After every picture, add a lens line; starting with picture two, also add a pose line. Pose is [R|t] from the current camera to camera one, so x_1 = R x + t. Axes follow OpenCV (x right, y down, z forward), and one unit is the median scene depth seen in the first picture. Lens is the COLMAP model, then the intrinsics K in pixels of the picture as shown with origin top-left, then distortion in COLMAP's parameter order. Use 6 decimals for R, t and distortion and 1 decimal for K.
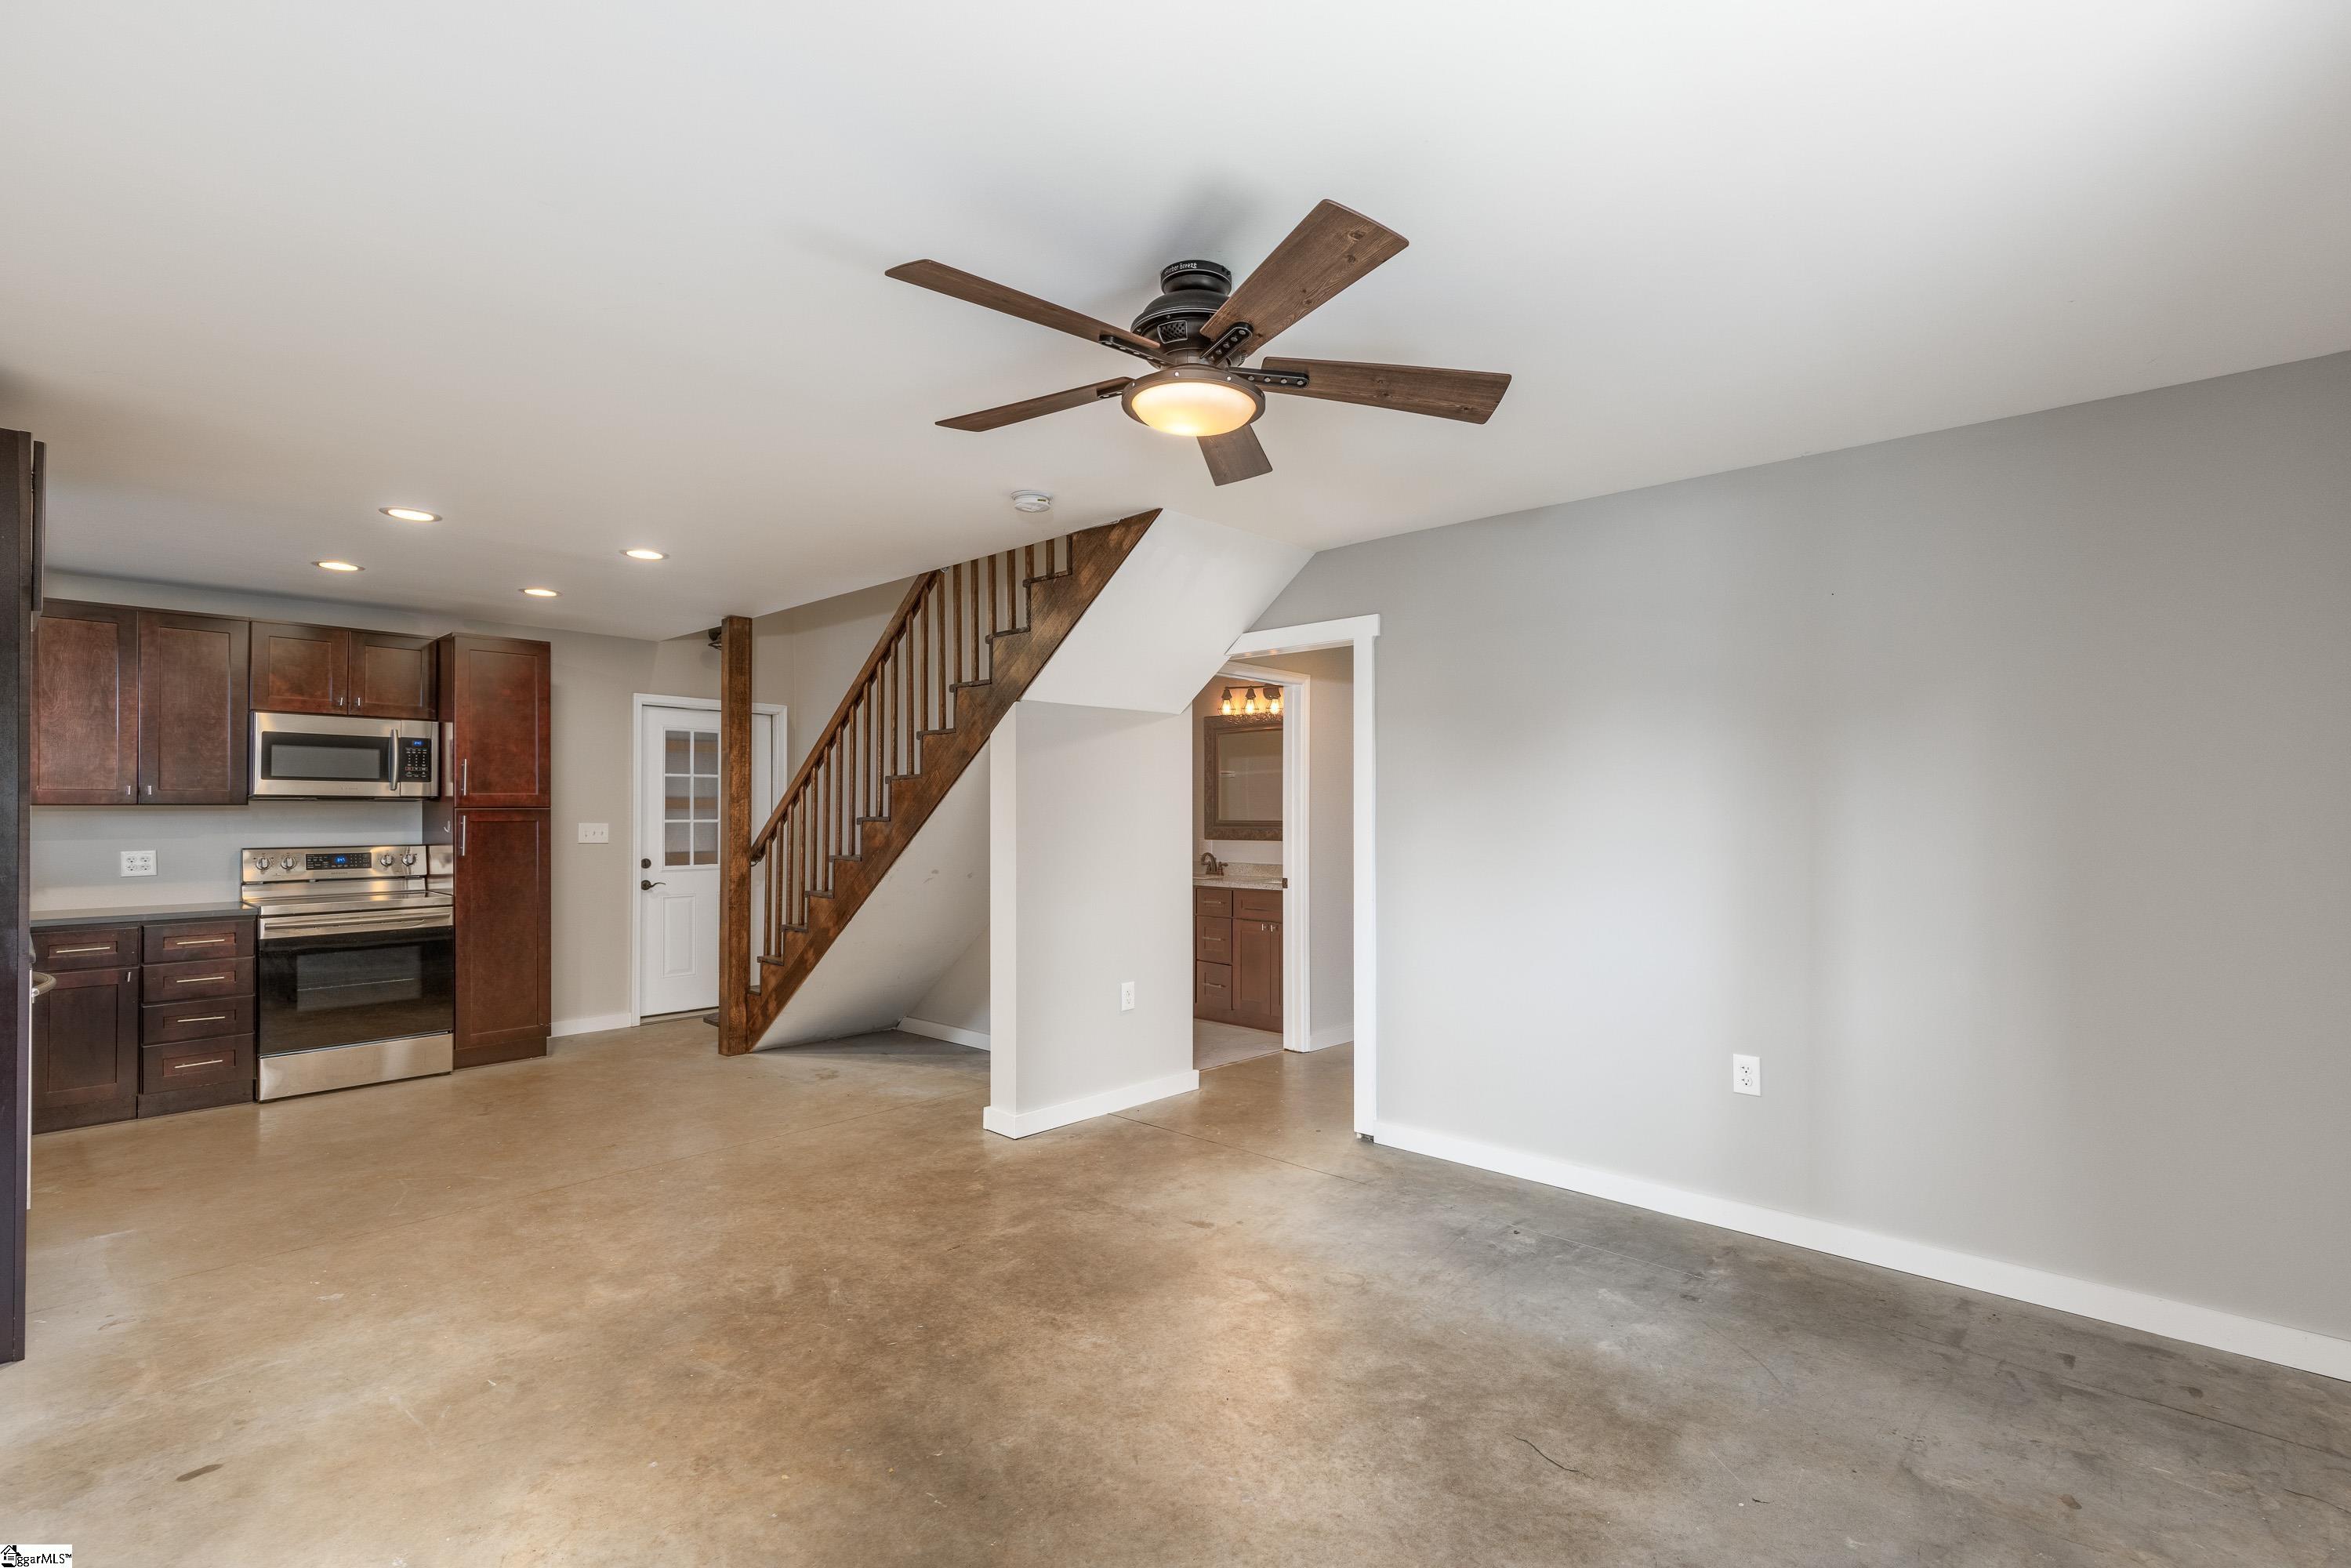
lens RADIAL K [[1060.6, 0, 1191.4], [0, 1060.6, 794.5], [0, 0, 1]] dist [0.009368, -0.000244]
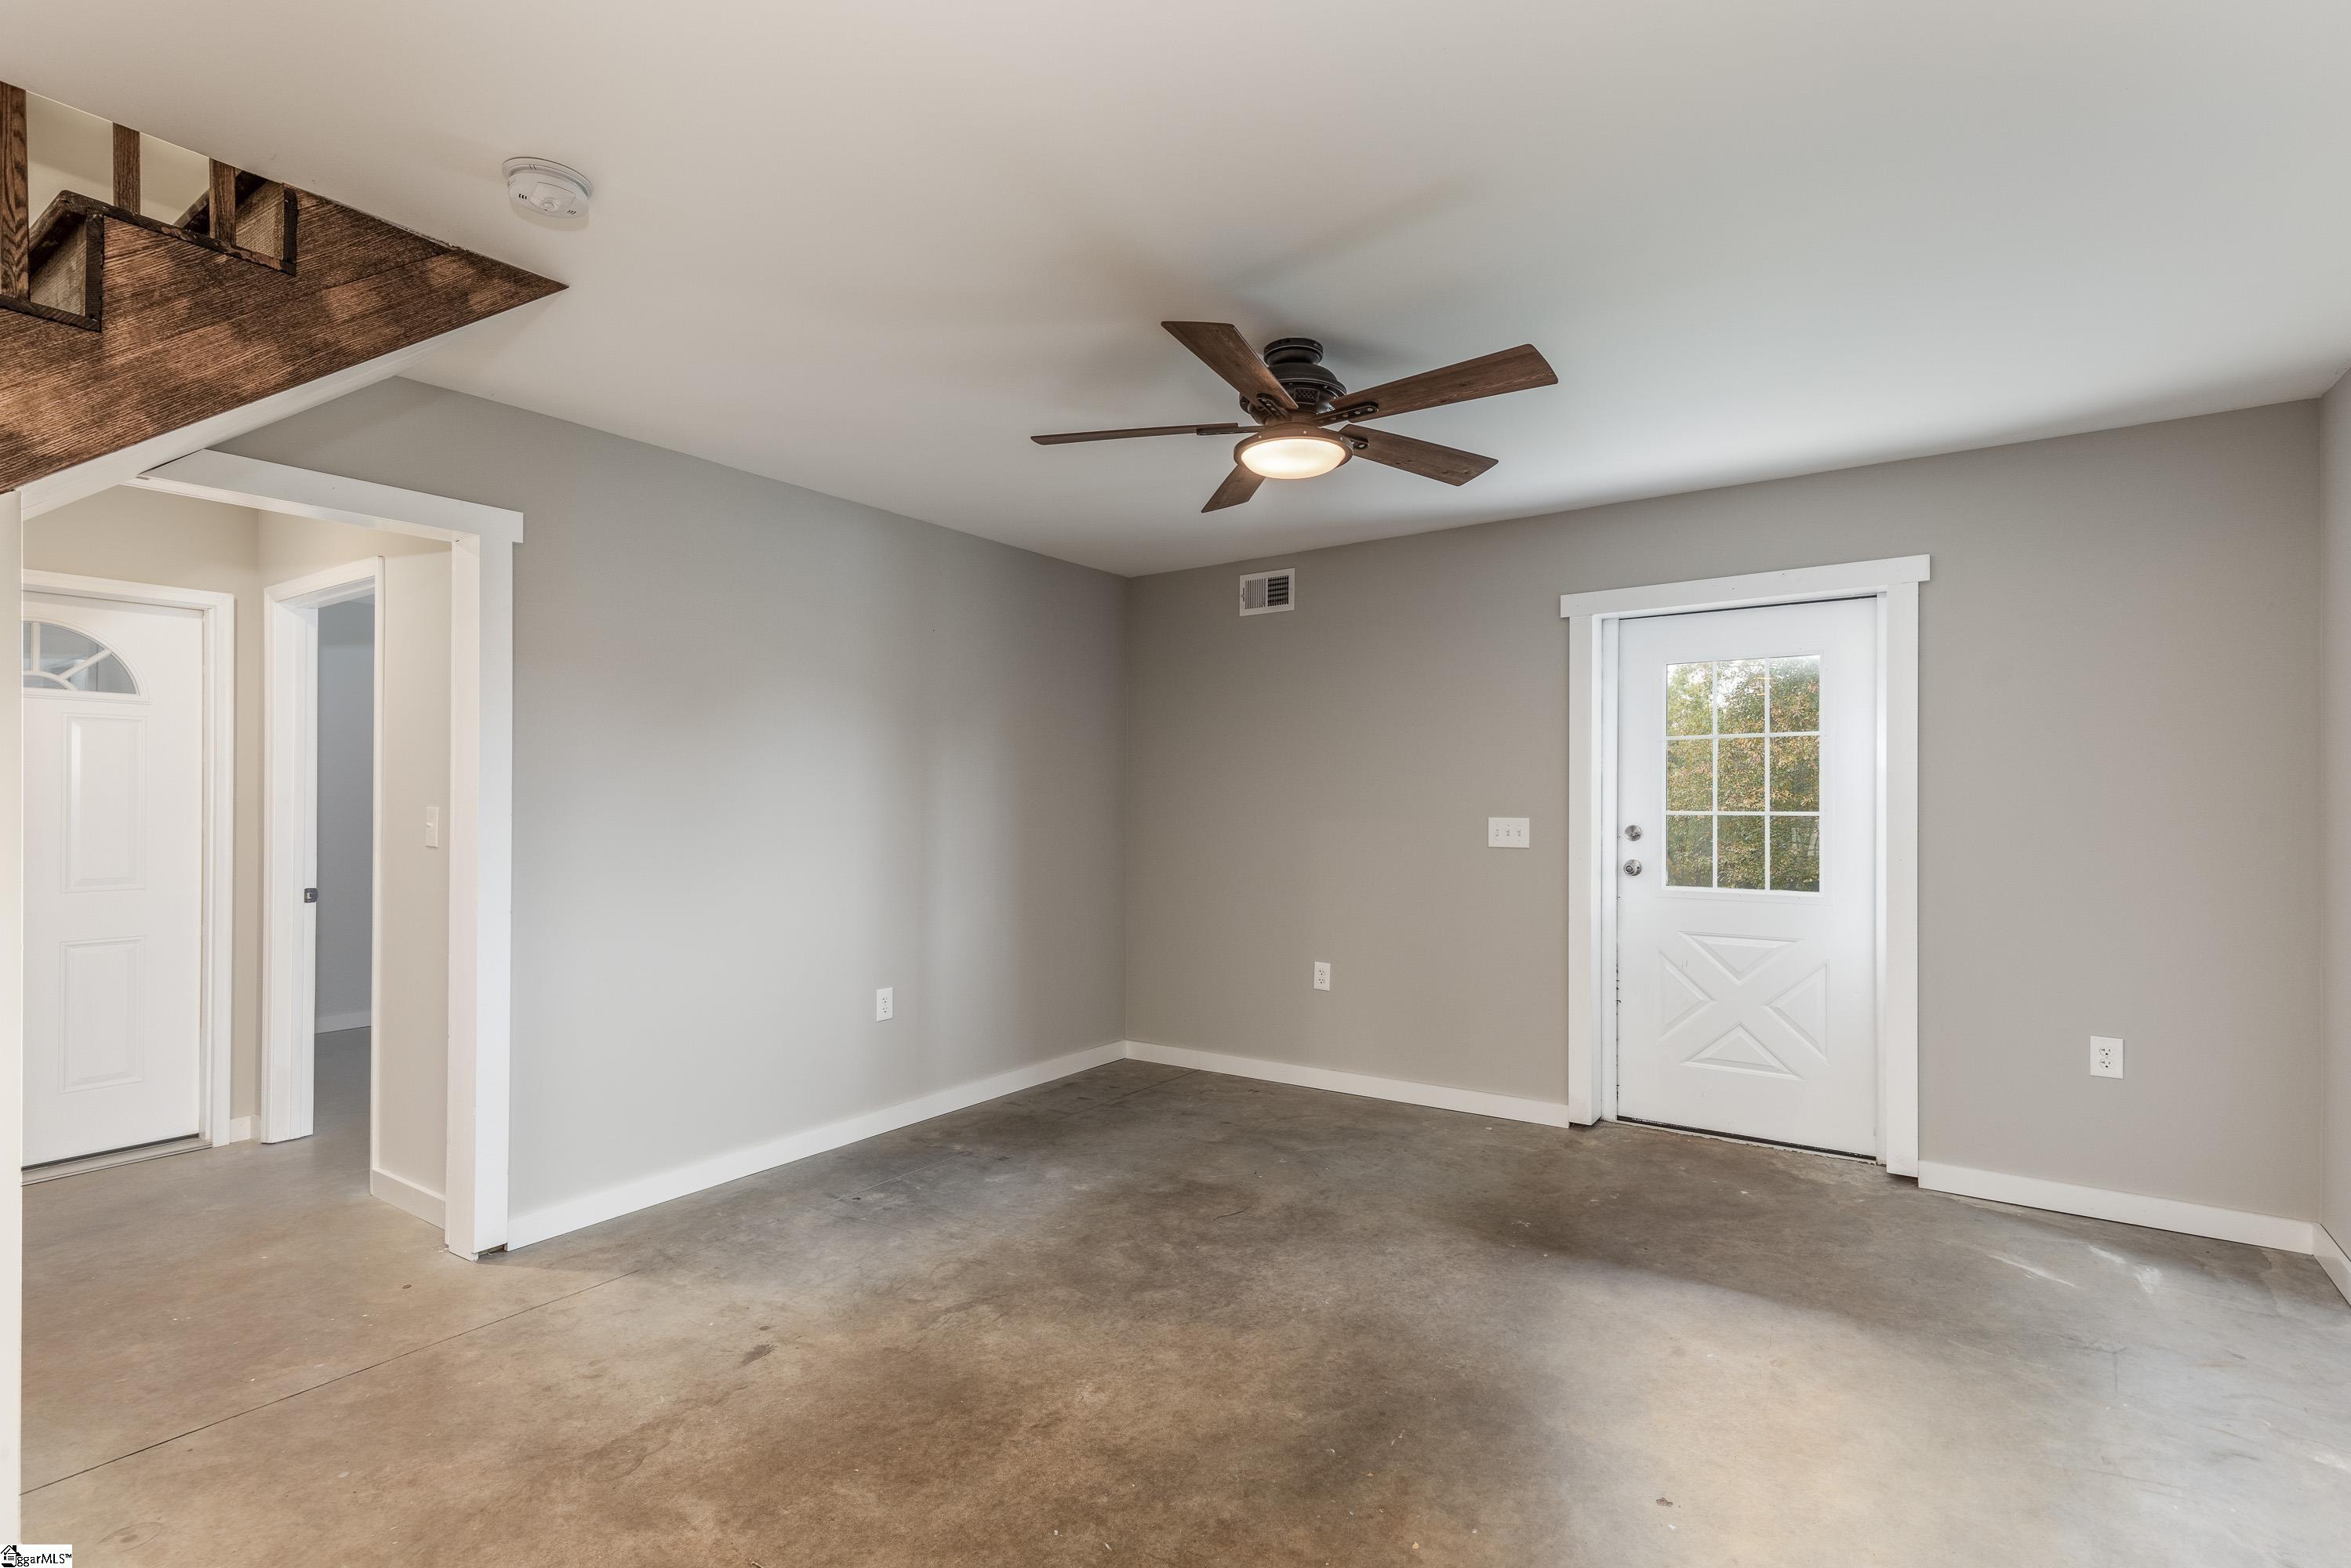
lens RADIAL K [[1109.4, 0, 1175.5], [0, 1109.4, 784.0], [0, 0, 1]] dist [0.014811, -0.000013]
pose [[-0.118444, 0.010702, 0.992903, -0.972432], [-0.019895, 0.999716, -0.013149, 0.022789], [-0.992761, -0.021311, -0.118197, 1.003332]]
